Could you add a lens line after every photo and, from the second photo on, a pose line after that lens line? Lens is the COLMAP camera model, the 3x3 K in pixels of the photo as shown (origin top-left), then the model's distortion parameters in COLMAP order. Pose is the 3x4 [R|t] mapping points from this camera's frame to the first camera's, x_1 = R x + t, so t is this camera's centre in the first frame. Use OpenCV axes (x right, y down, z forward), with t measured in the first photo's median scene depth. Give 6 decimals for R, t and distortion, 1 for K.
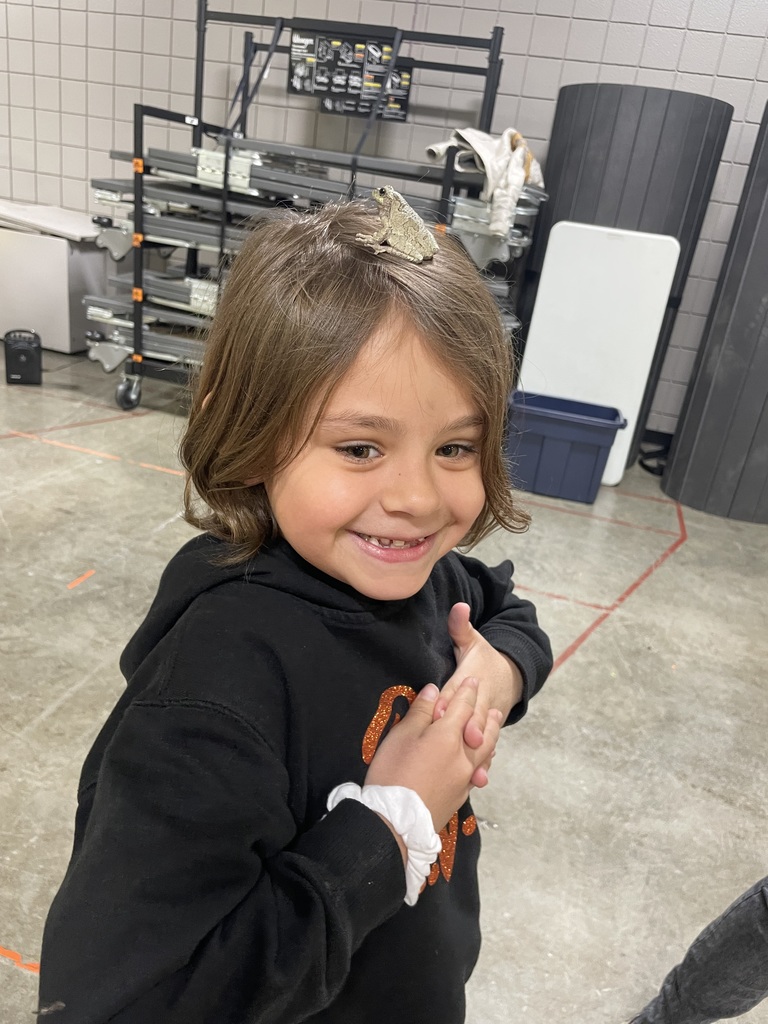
lens RADIAL K [[774.4, 0, 384.3], [0, 774.4, 512.1], [0, 0, 1]] dist [0.005067, -0.023666]
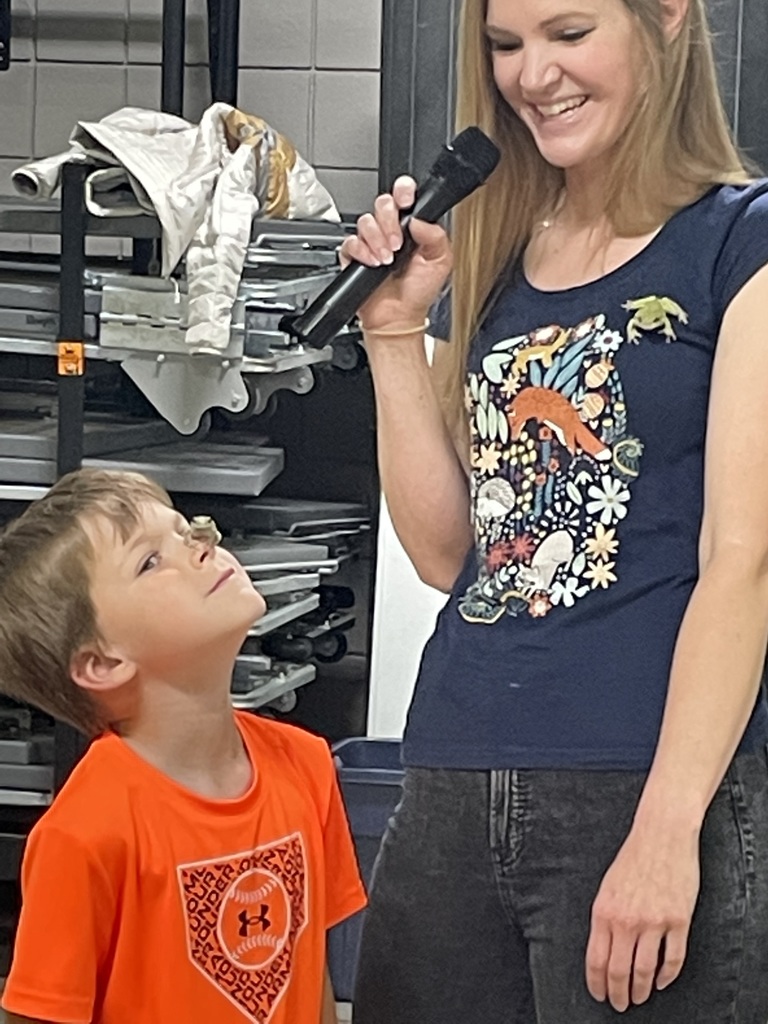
lens RADIAL K [[3934.7, 0, 384.2], [0, 3934.7, 512.0], [0, 0, 1]] dist [0.787099, 0.000000]
pose [[0.994080, -0.106058, 0.023592, 0.183079], [0.108399, 0.953390, -0.281597, 0.325688], [0.007374, 0.282487, 0.959243, -0.992456]]
